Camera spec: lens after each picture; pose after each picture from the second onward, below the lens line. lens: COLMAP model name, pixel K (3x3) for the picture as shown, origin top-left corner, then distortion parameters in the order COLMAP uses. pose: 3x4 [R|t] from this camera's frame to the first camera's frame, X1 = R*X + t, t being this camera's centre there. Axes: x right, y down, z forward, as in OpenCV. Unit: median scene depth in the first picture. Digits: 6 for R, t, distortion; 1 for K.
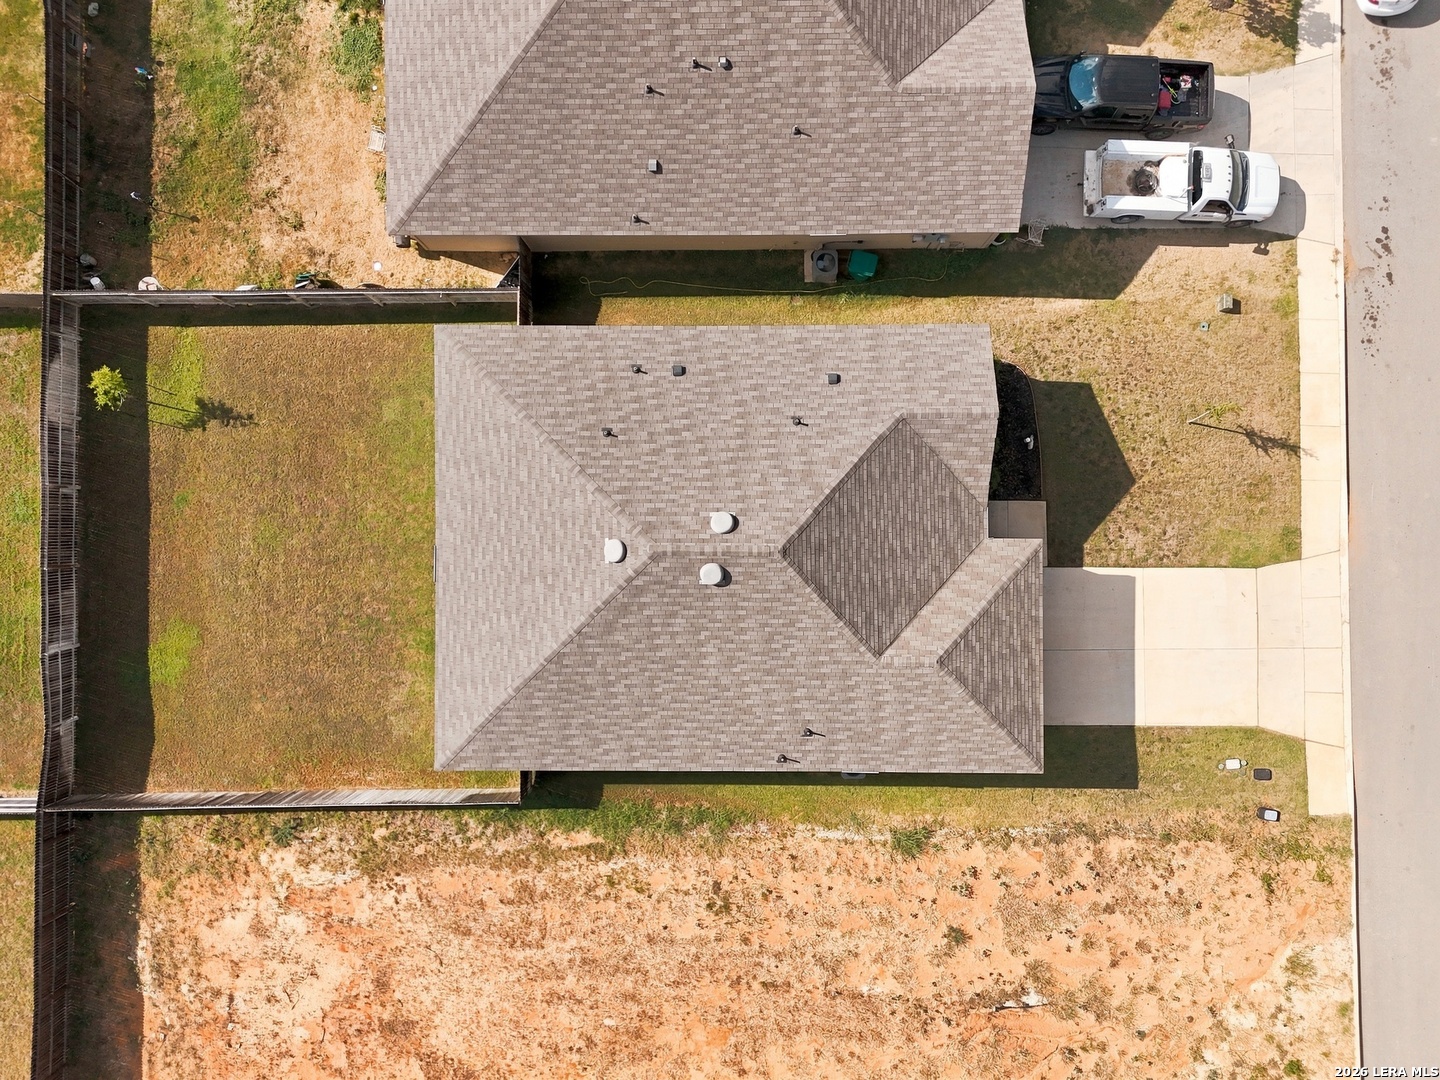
lens RADIAL K [[1061.8, 0, 720.0], [0, 1061.8, 540.0], [0, 0, 1]] dist [0.080003, -0.073752]
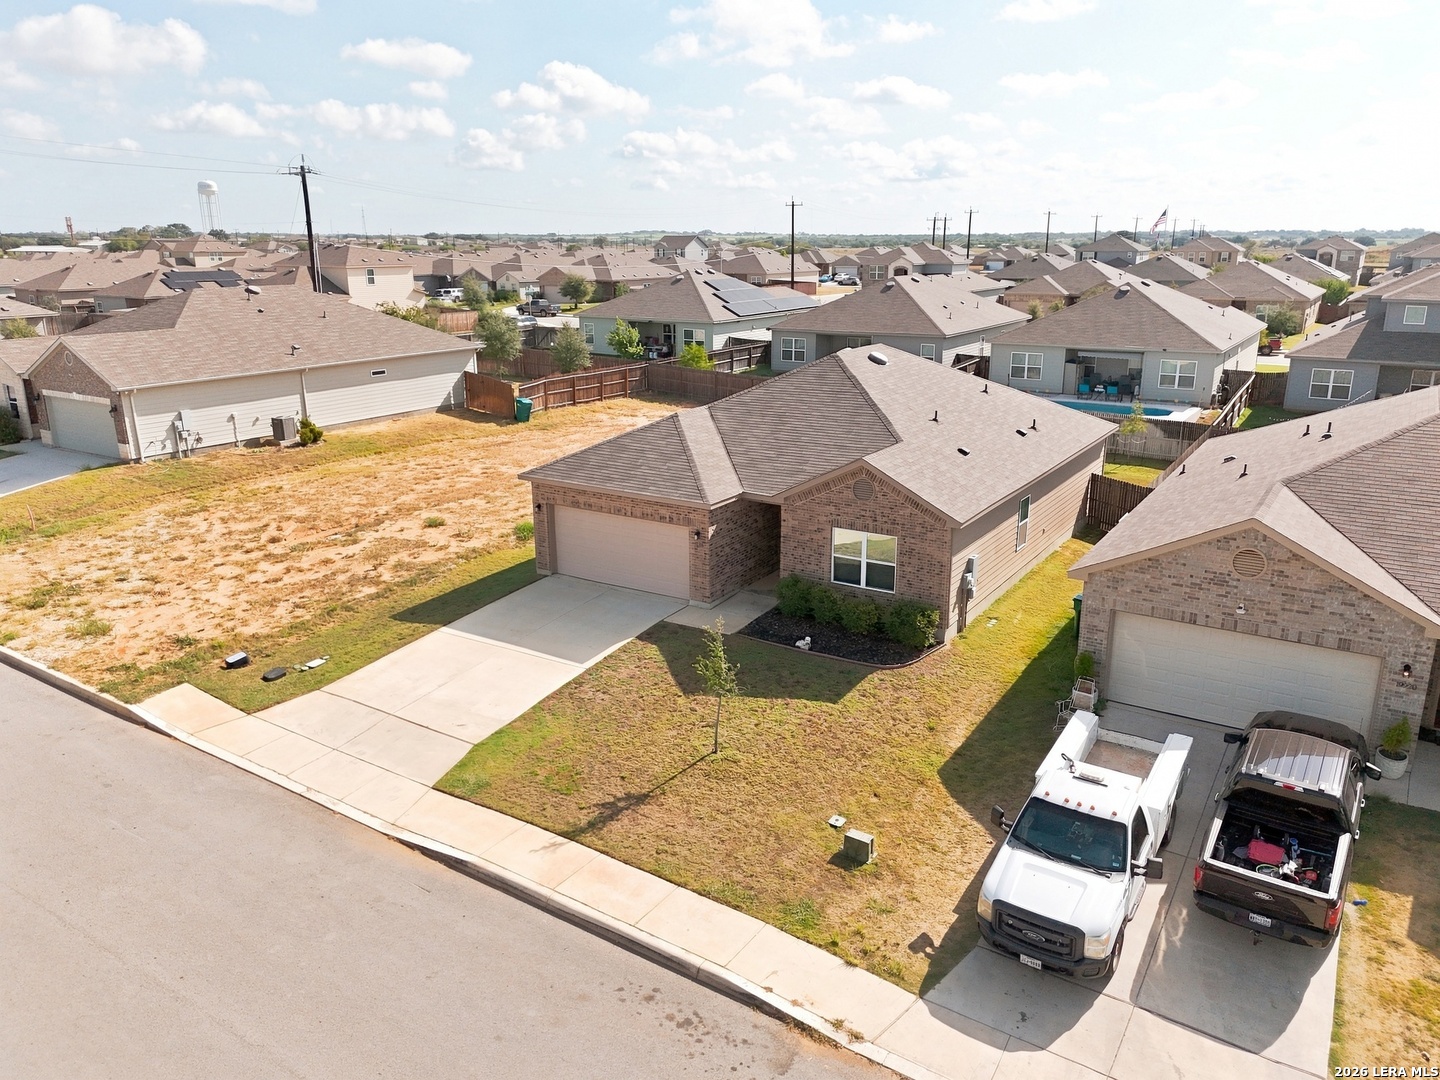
lens RADIAL K [[1061.8, 0, 720.0], [0, 1061.8, 540.0], [0, 0, 1]] dist [0.080003, -0.073752]
pose [[-0.536735, 0.251880, -0.805277, 0.925908], [-0.843711, -0.151031, 0.515112, -0.426484], [0.008124, 0.955901, 0.293578, 0.693984]]
